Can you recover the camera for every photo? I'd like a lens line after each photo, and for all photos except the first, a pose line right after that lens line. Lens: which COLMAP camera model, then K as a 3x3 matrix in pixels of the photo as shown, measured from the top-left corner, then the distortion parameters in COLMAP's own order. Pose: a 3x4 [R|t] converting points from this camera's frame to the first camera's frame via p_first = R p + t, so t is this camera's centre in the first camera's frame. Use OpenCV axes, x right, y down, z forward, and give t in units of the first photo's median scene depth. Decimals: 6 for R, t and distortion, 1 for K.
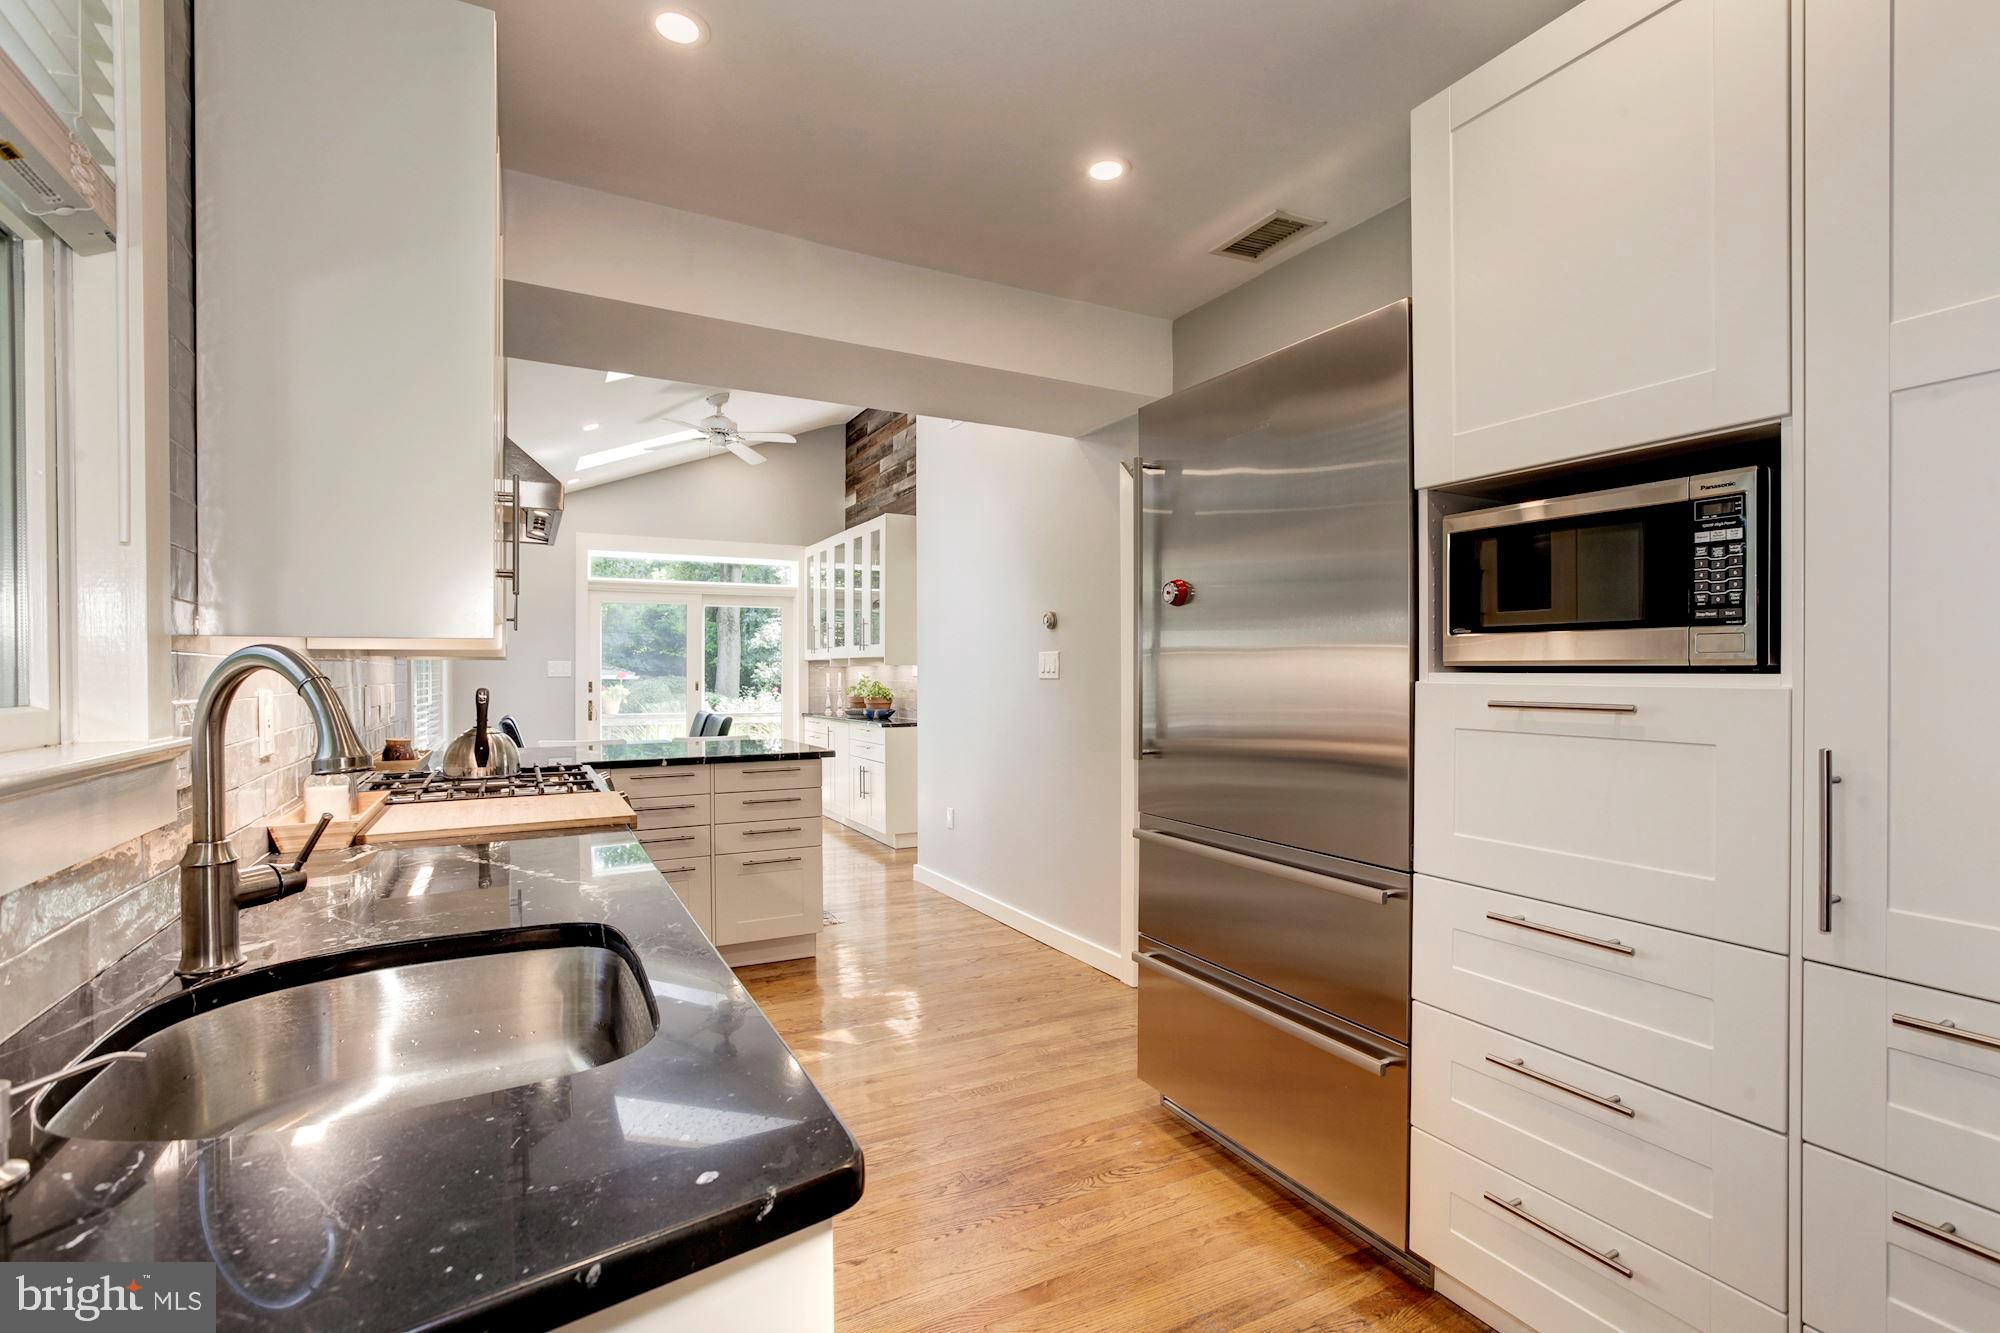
lens RADIAL K [[903.6, 0, 986.3], [0, 903.6, 672.1], [0, 0, 1]] dist [-0.028412, 0.012388]
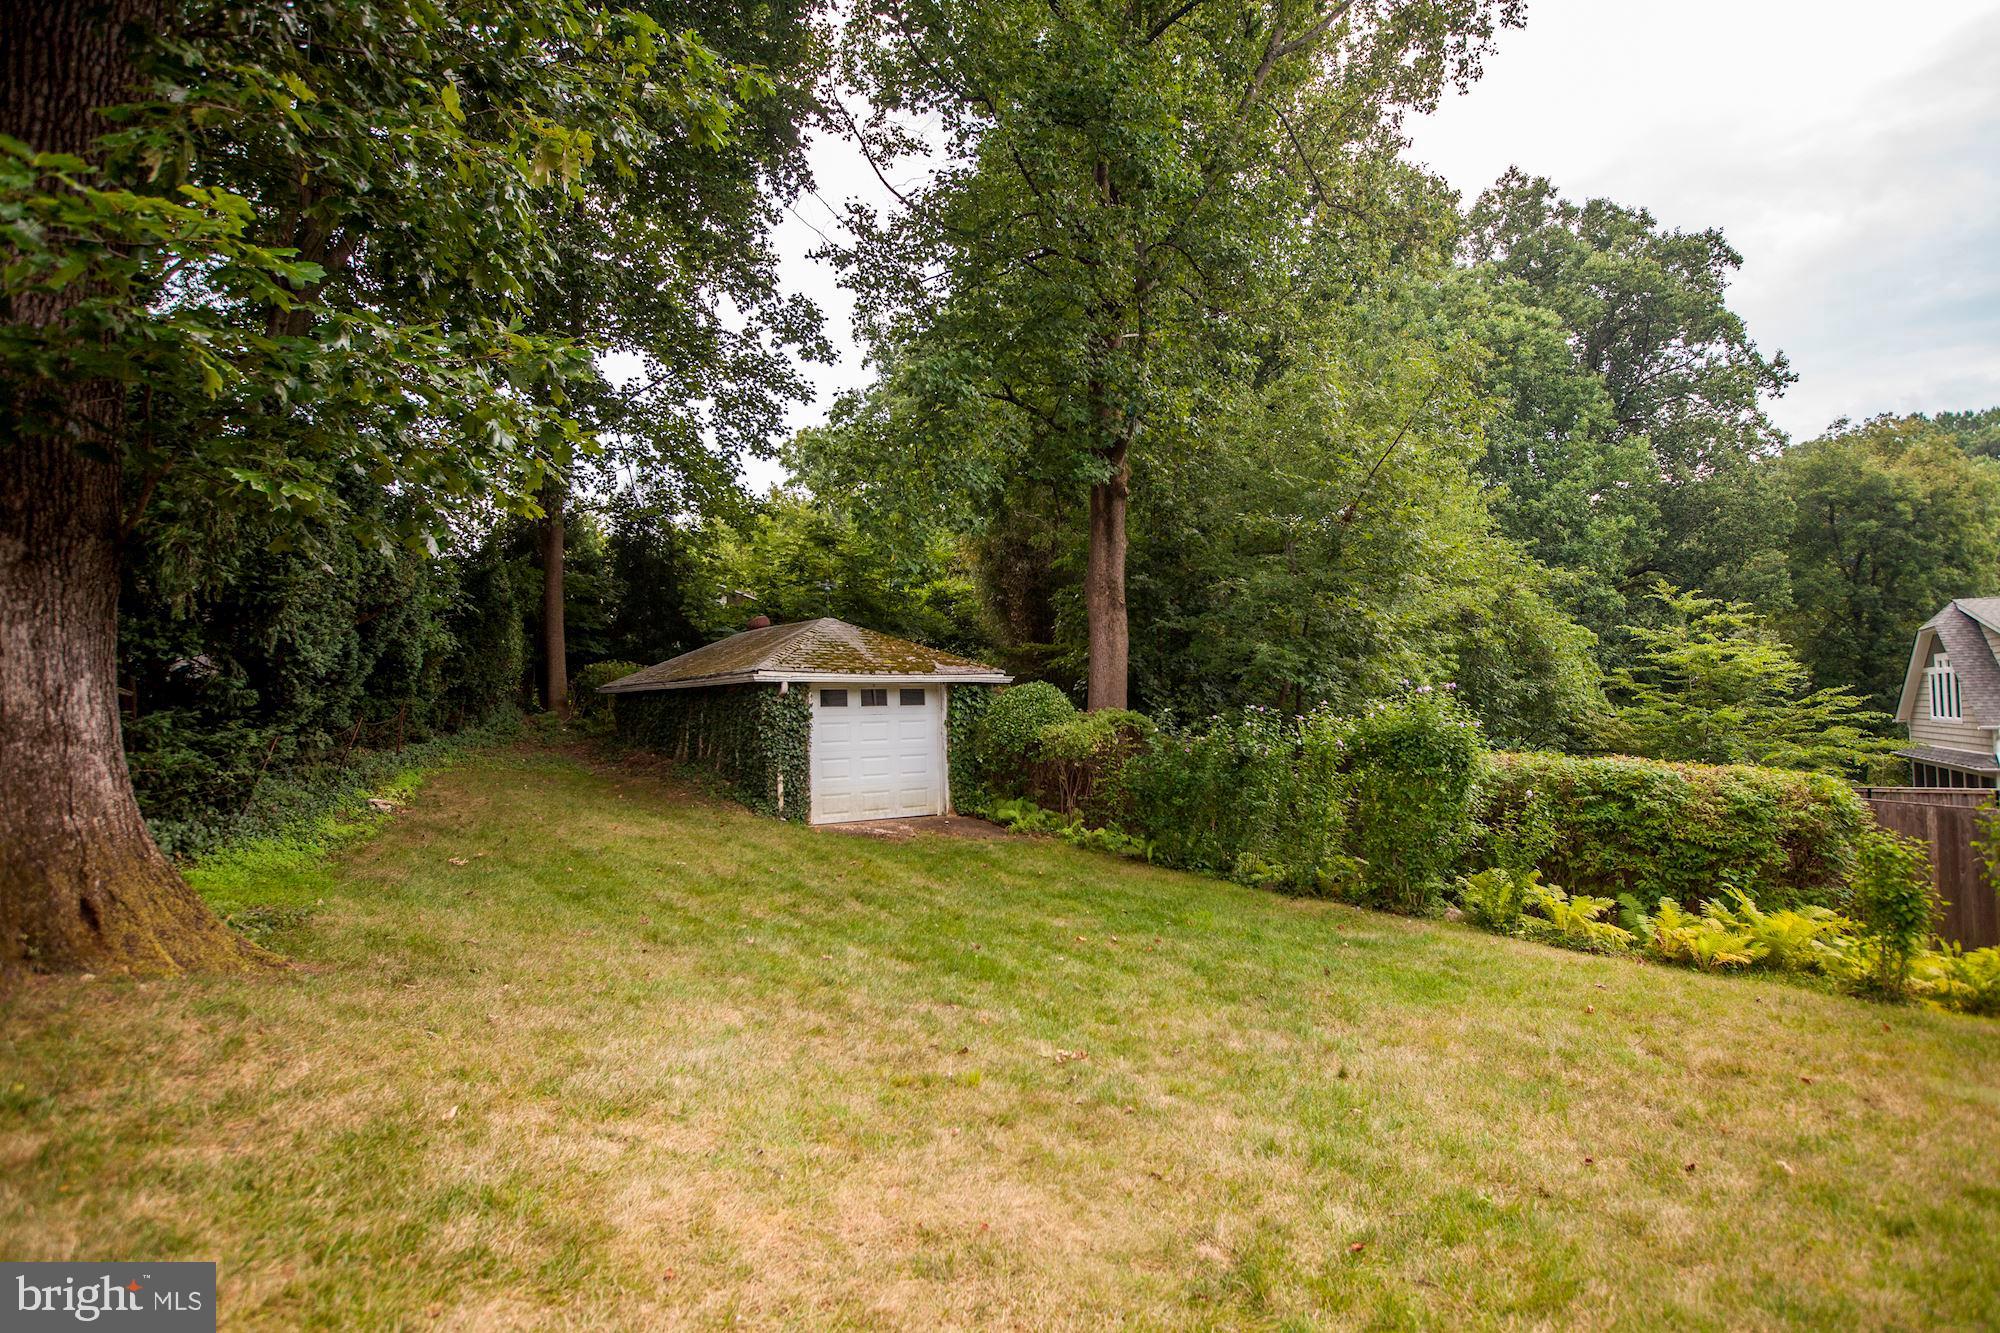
lens RADIAL K [[1057.1, 0, 993.8], [0, 1057.1, 678.1], [0, 0, 1]] dist [-0.016343, 0.004653]
pose [[0.983318, -0.019361, -0.180859, -1.388234], [0.014466, 0.999493, -0.028347, 0.115948], [0.181316, 0.025258, 0.983100, 1.816144]]
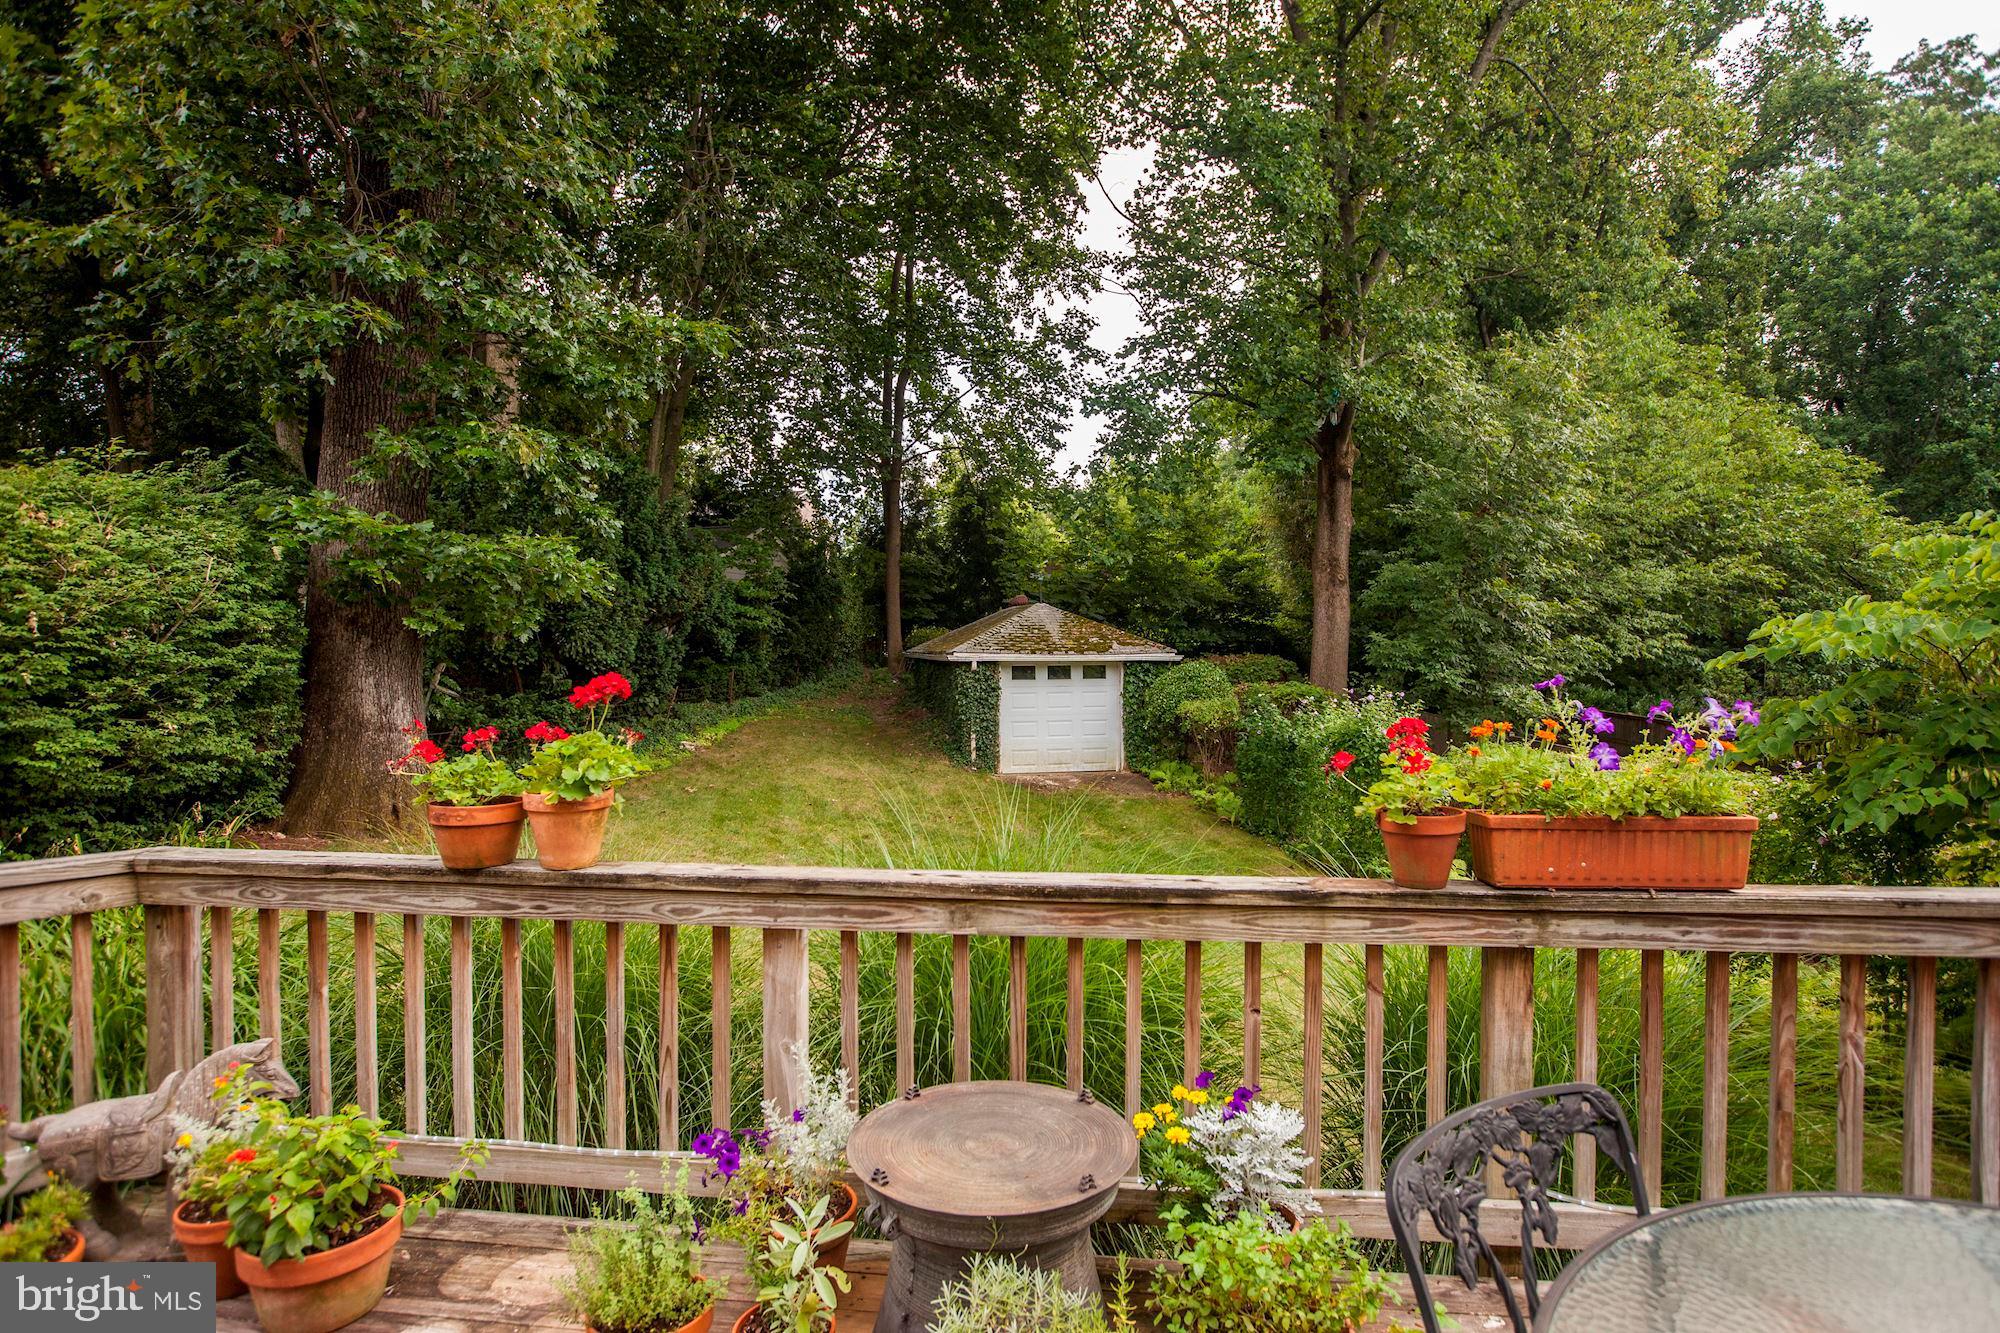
lens RADIAL K [[1057.1, 0, 1025.9], [0, 1057.1, 670.9], [0, 0, 1]] dist [-0.016343, 0.004653]
pose [[0.834174, 0.013544, -0.551336, -0.337633], [0.000806, 0.999667, 0.025777, -0.020549], [0.551501, -0.021946, 0.833885, 1.600740]]
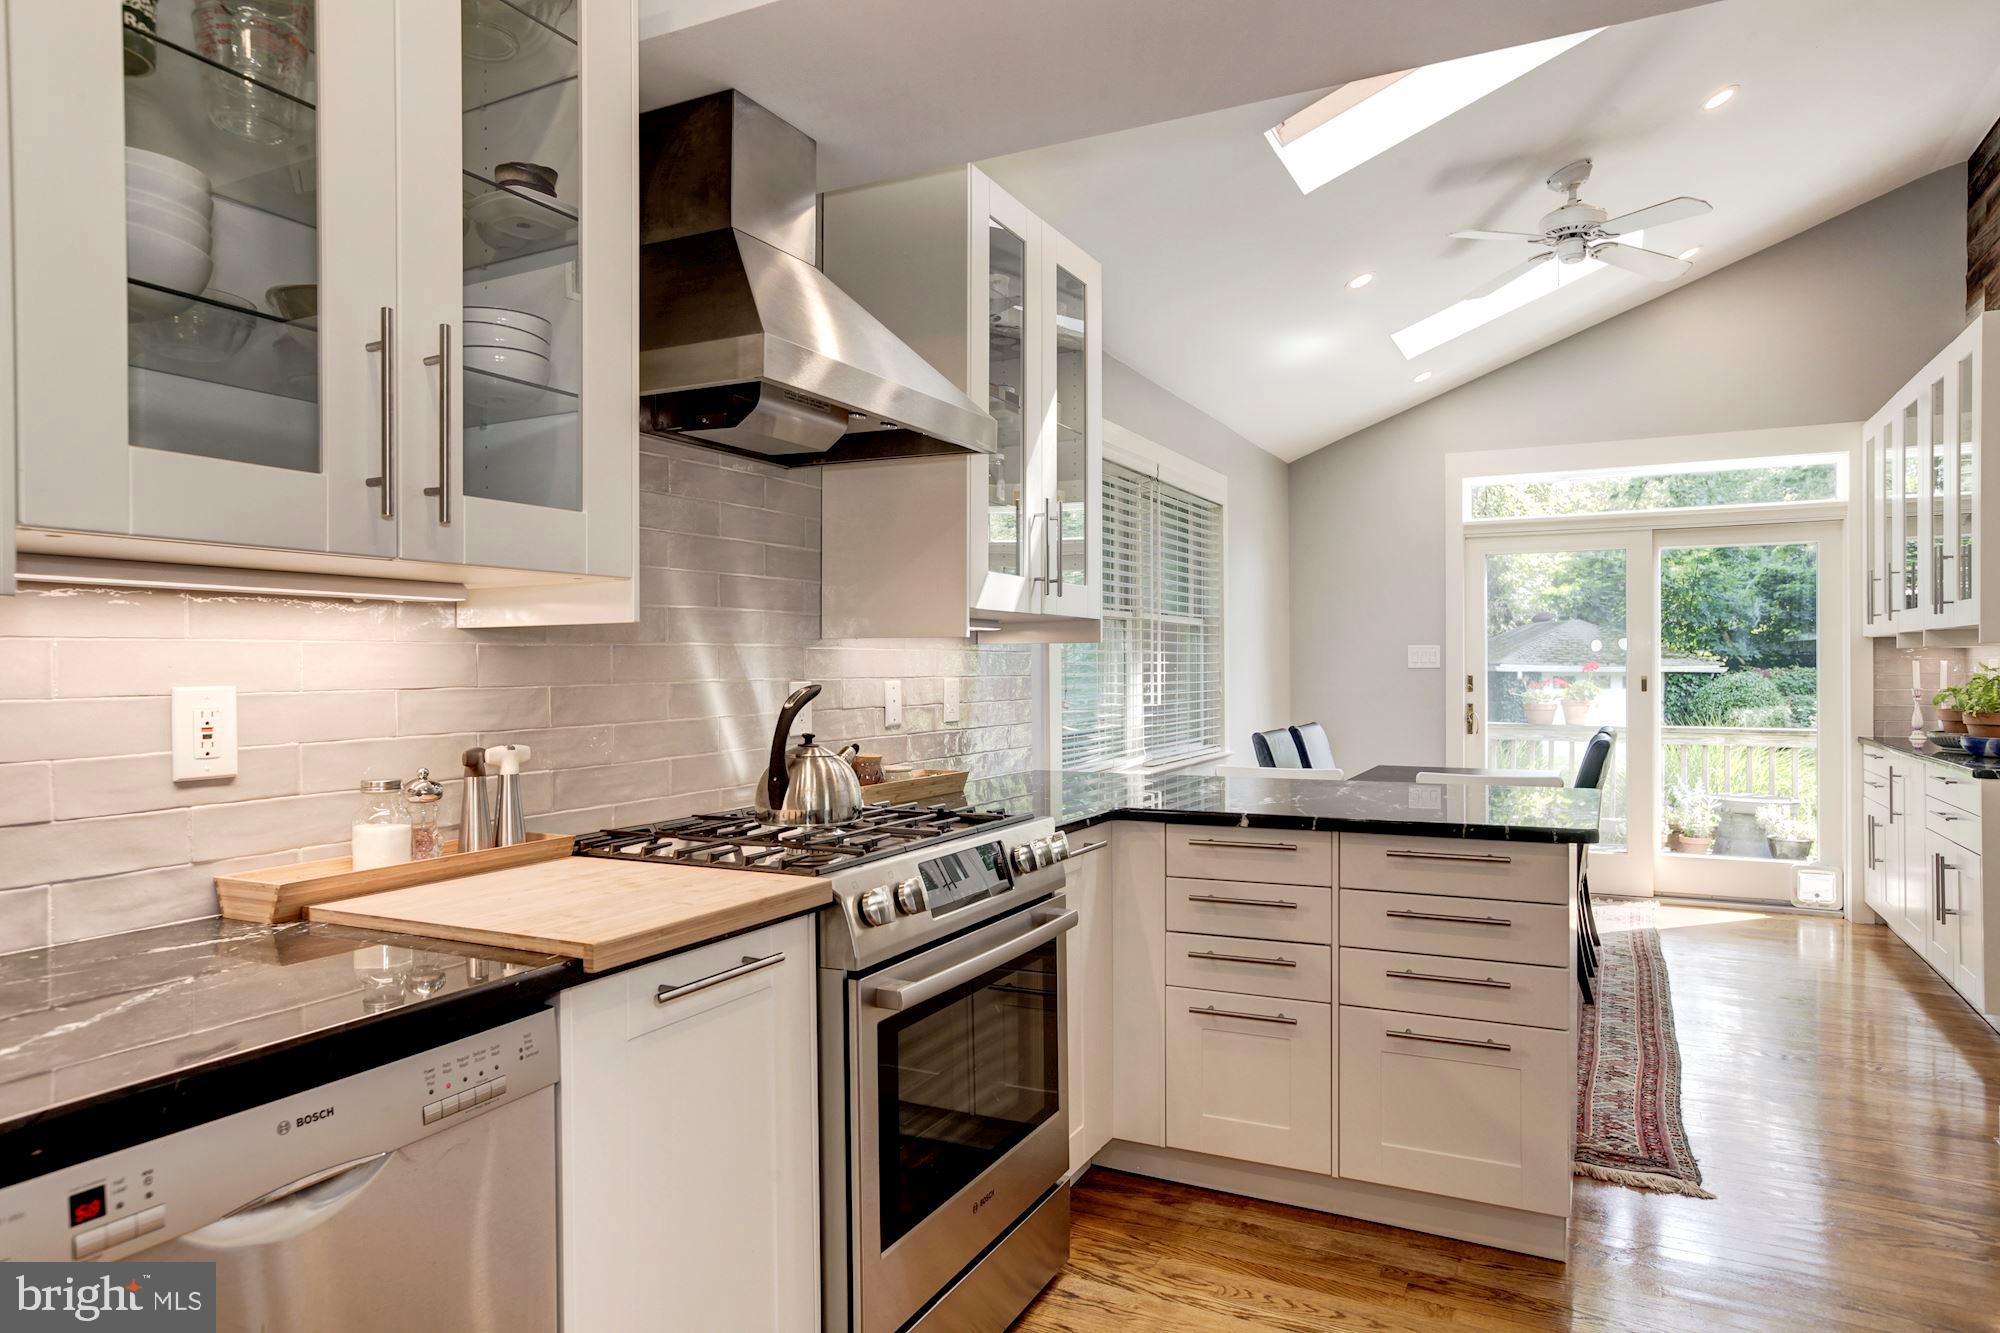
lens RADIAL K [[1177.1, 0, 1026.7], [0, 1177.1, 676.3], [0, 0, 1]] dist [-0.009459, 0.007041]
pose [[0.586892, 0.004770, -0.809651, 0.097584], [0.004443, 0.999949, 0.009112, 0.002380], [0.809653, -0.008945, 0.586840, 0.291934]]
